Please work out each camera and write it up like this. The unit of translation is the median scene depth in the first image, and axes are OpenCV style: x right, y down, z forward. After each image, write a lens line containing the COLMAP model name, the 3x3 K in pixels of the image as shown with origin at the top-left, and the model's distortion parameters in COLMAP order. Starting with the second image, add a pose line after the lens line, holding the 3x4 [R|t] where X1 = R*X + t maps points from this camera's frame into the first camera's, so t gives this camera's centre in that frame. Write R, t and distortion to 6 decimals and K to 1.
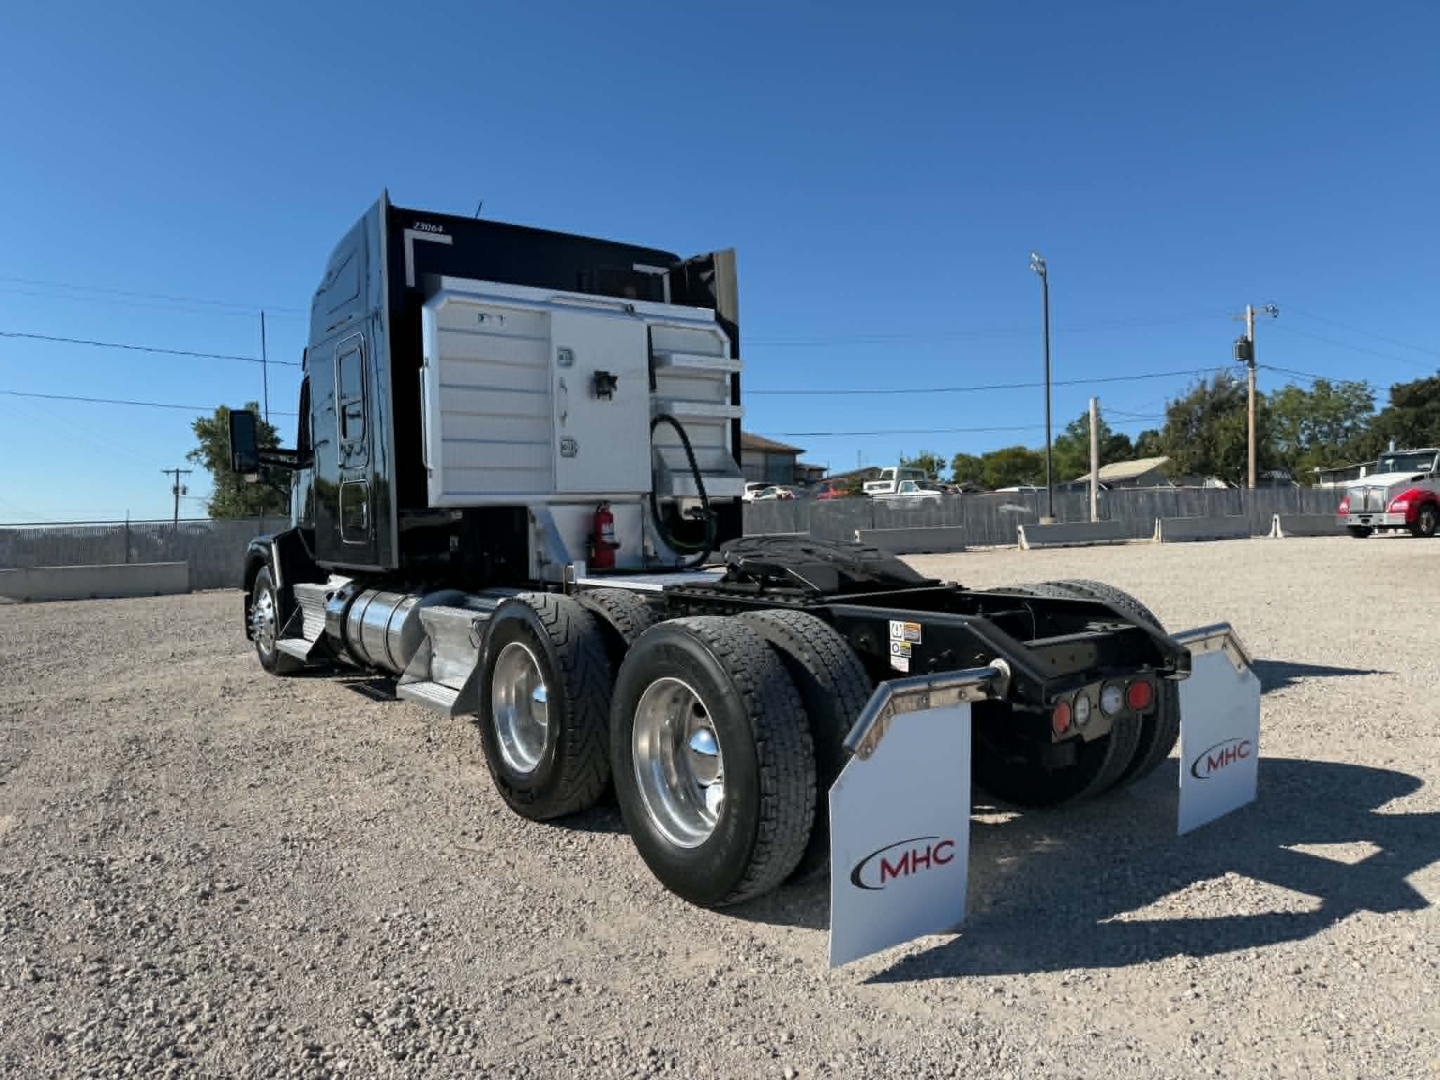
lens RADIAL K [[1005.8, 0, 720.0], [0, 1005.8, 540.0], [0, 0, 1]] dist [0.157644, -0.322206]
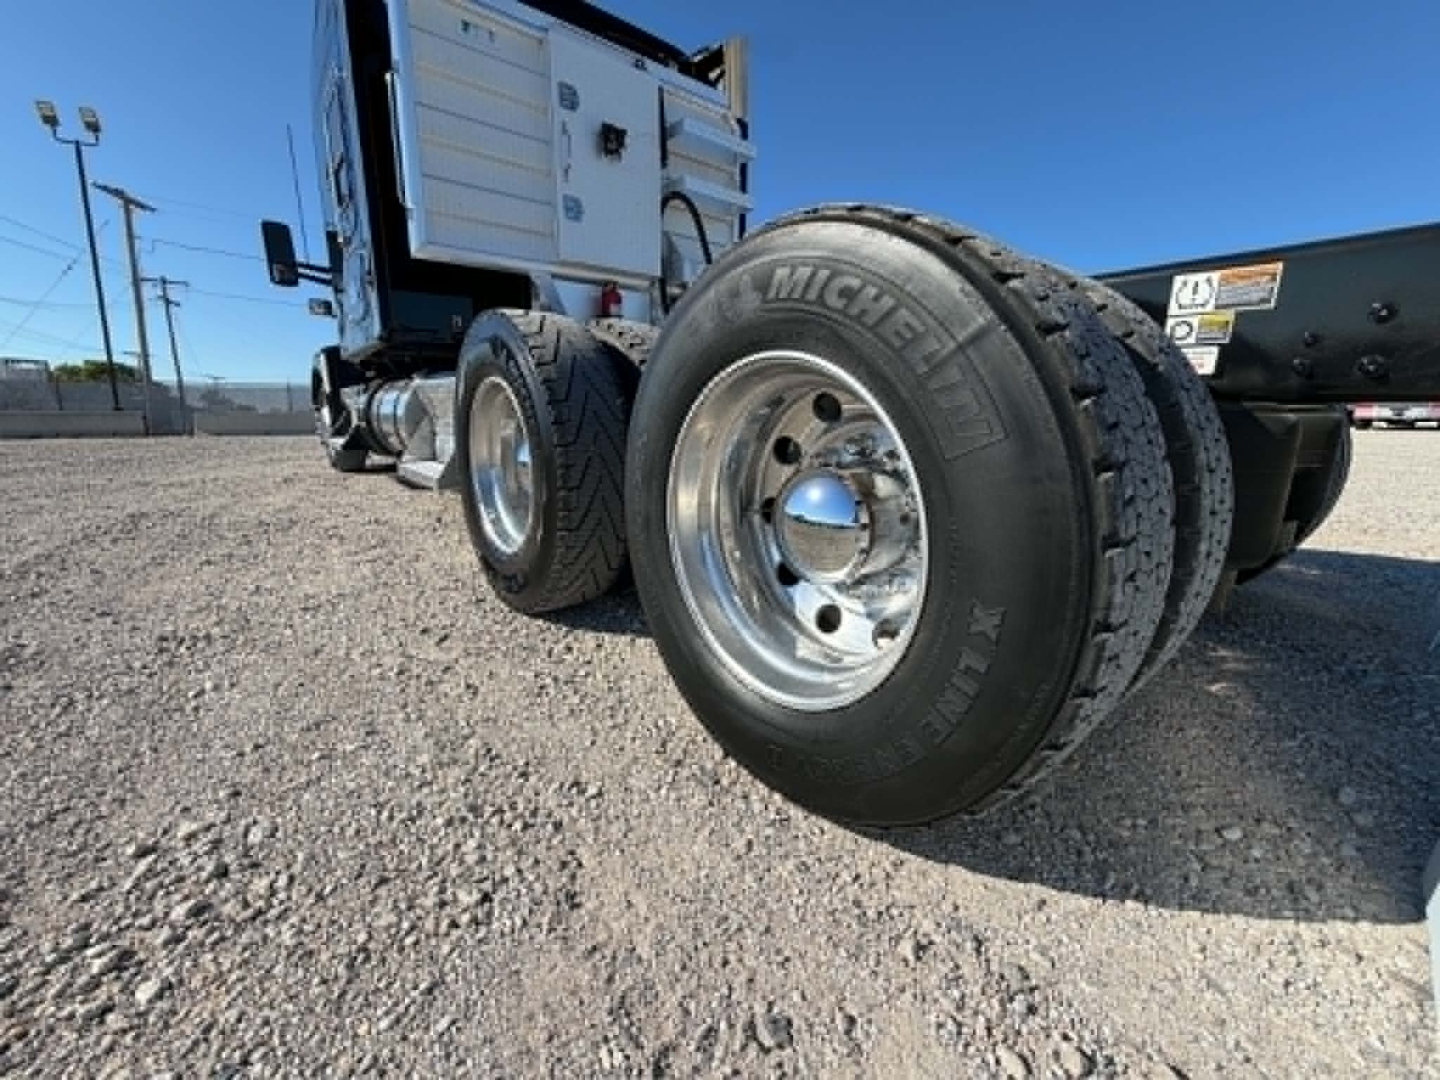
lens RADIAL K [[572.5, 0, 720.0], [0, 572.5, 540.0], [0, 0, 1]] dist [0.000747, 0.000106]
pose [[0.997346, 0.016384, 0.070942, -0.066733], [-0.029907, 0.980549, 0.193985, 0.132621], [-0.066384, -0.195592, 0.978436, 0.578748]]
